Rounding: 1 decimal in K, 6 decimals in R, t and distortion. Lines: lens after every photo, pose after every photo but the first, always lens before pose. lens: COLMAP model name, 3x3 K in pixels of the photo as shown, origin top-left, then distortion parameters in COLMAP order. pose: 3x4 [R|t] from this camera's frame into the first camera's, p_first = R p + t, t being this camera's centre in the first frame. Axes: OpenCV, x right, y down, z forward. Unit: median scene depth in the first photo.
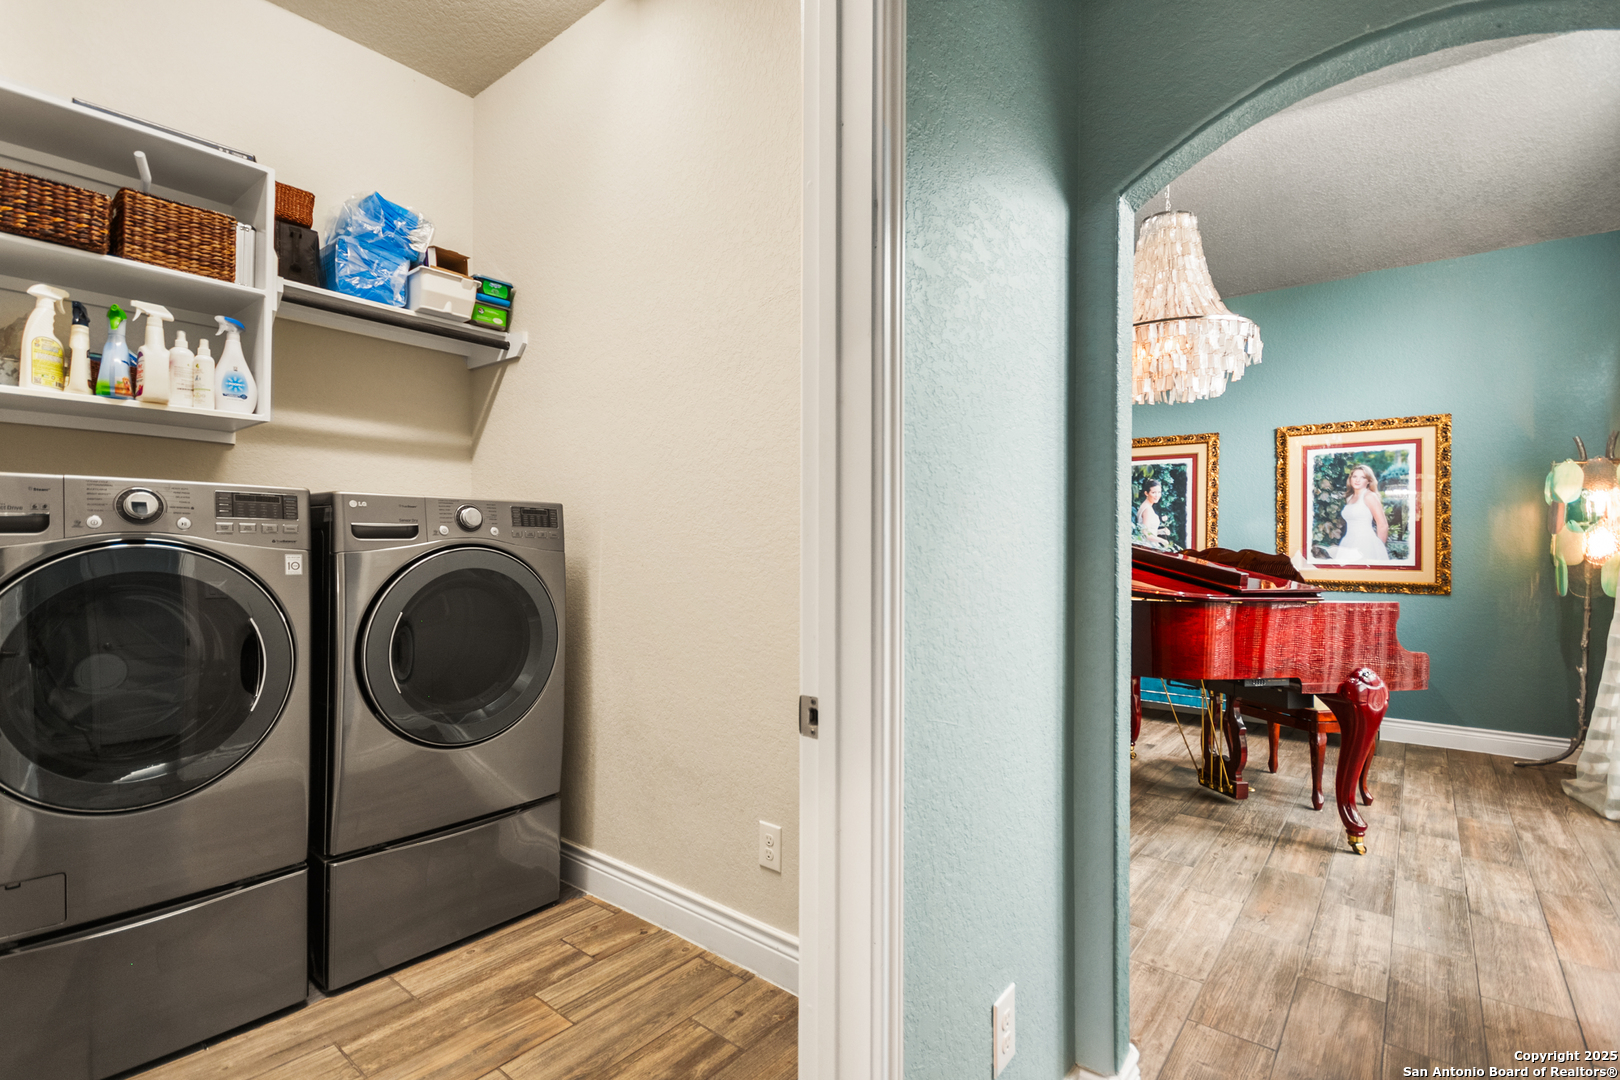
lens RADIAL K [[743.6, 0, 806.2], [0, 743.6, 541.1], [0, 0, 1]] dist [0.006926, -0.002976]
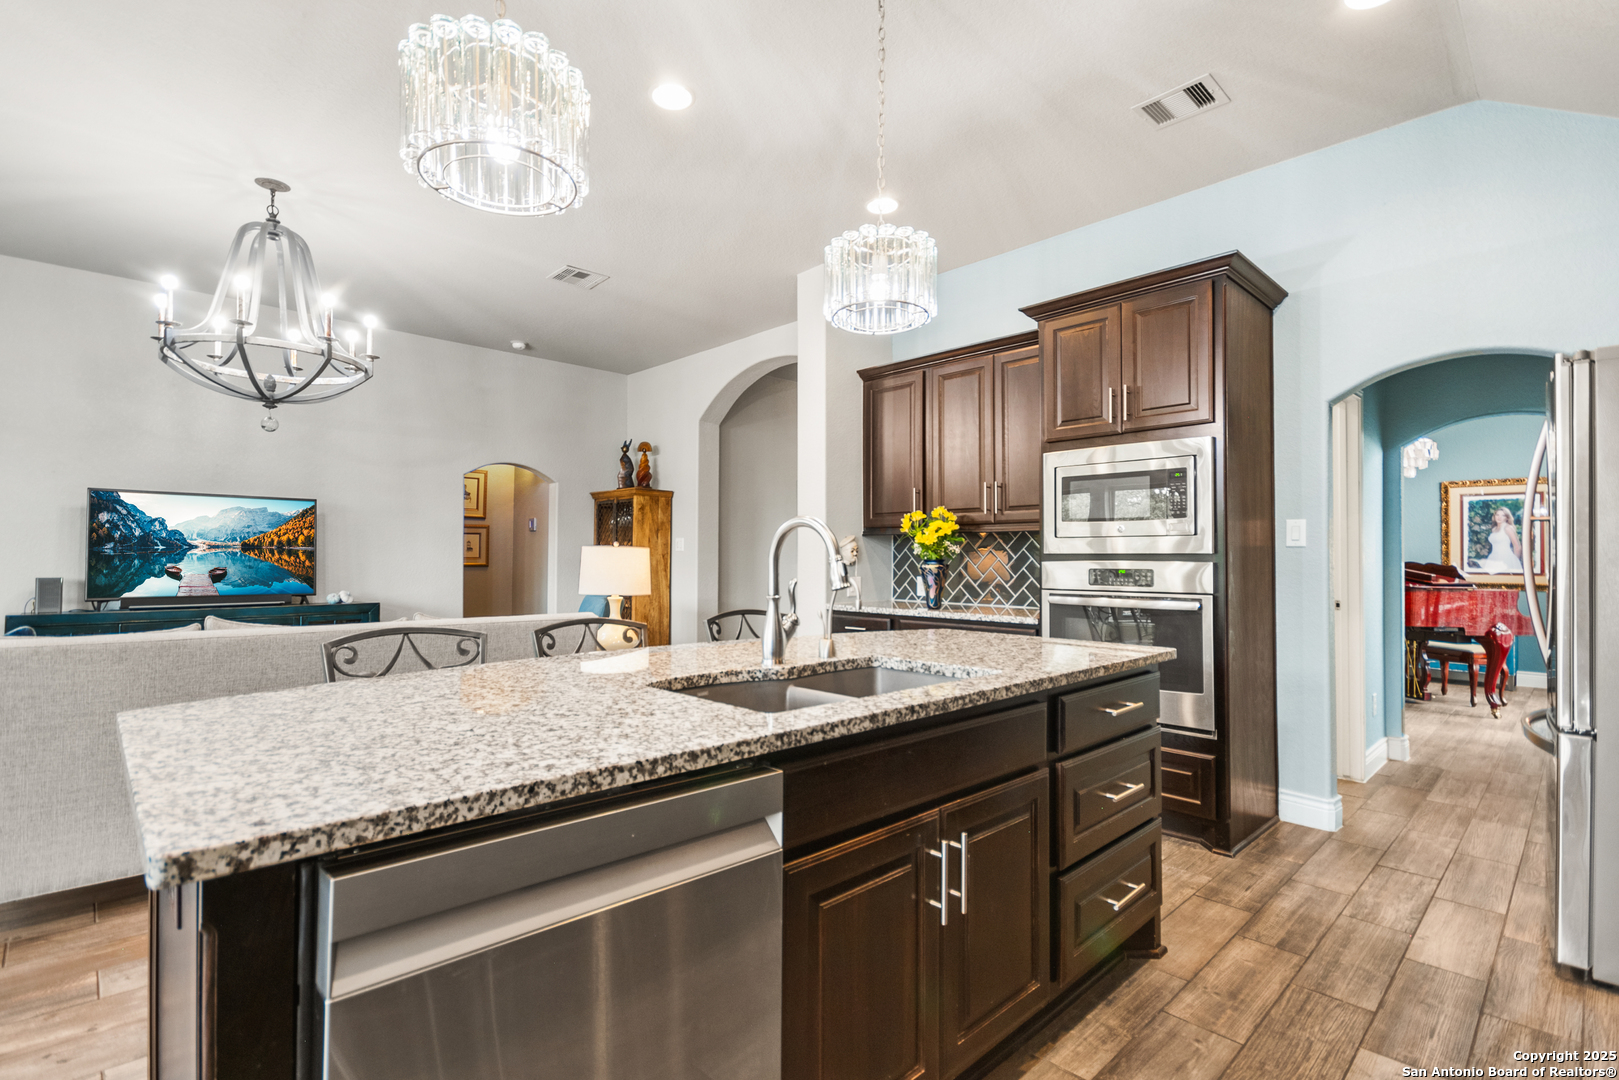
lens RADIAL K [[743.1, 0, 811.8], [0, 743.1, 543.1], [0, 0, 1]] dist [0.006926, -0.002976]
pose [[0.992852, -0.001432, -0.119345, -0.479298], [0.000186, 0.999945, -0.010454, -0.012145], [0.119353, 0.010357, 0.992798, -0.687057]]
